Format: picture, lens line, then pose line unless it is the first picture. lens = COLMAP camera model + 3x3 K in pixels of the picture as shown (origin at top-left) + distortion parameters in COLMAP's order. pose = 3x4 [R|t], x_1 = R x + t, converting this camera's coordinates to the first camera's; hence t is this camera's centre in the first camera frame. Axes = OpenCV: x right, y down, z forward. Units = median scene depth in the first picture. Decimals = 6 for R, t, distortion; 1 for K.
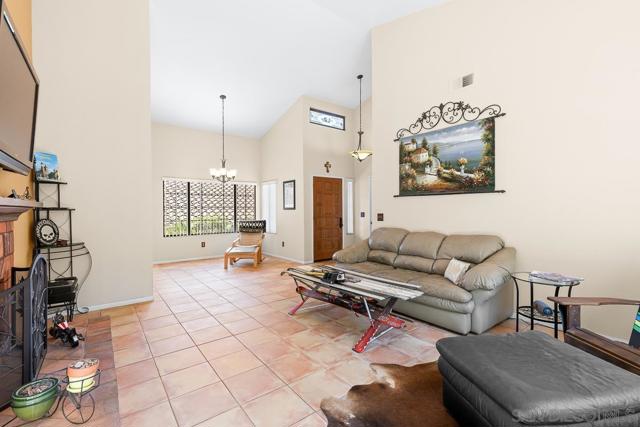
lens RADIAL K [[285.8, 0, 320.6], [0, 285.8, 212.6], [0, 0, 1]] dist [0.001699, 0.000020]
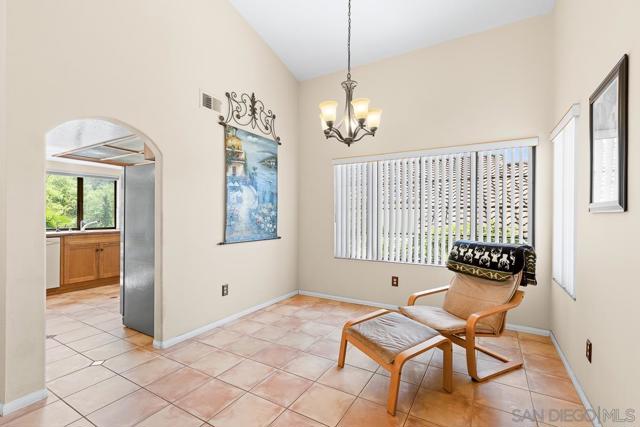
lens RADIAL K [[285.8, 0, 329.9], [0, 285.8, 214.8], [0, 0, 1]] dist [0.001699, 0.000020]
pose [[0.396572, 0.008725, -0.917962, 0.011820], [-0.008758, 0.999945, 0.005721, -0.015085], [0.917962, 0.005770, 0.396626, 1.586355]]
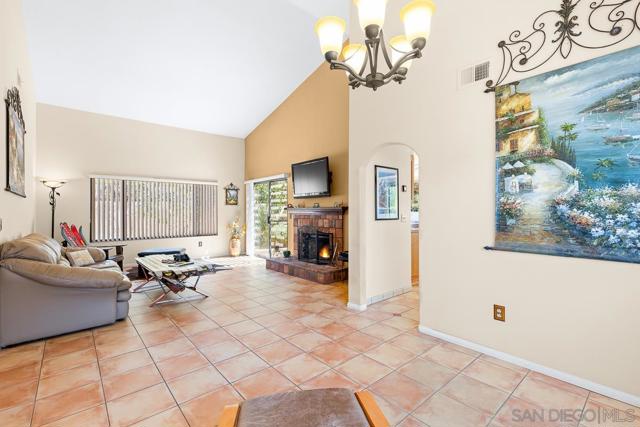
lens RADIAL K [[285.8, 0, 316.6], [0, 285.8, 210.3], [0, 0, 1]] dist [0.001699, 0.000020]
pose [[-0.998332, 0.006963, -0.057312, -0.627099], [0.006948, 0.999976, 0.000464, -0.008613], [0.057314, 0.000065, -0.998356, 2.468005]]
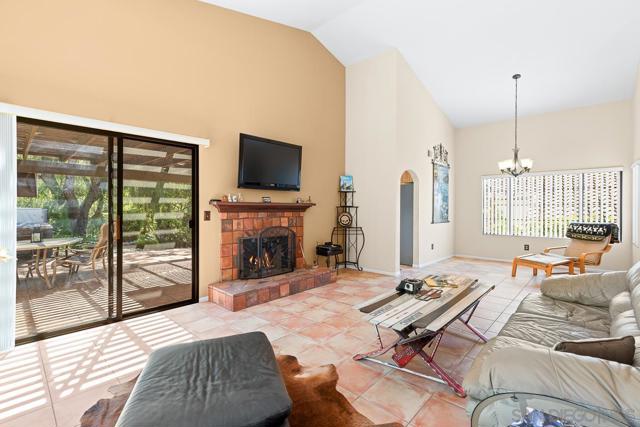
lens RADIAL K [[285.8, 0, 326.1], [0, 285.8, 208.0], [0, 0, 1]] dist [0.001699, 0.000020]
pose [[0.171248, 0.005852, -0.985211, 0.789120], [-0.011476, 0.999926, 0.003945, -0.008929], [0.985161, 0.010631, 0.171303, 0.558129]]
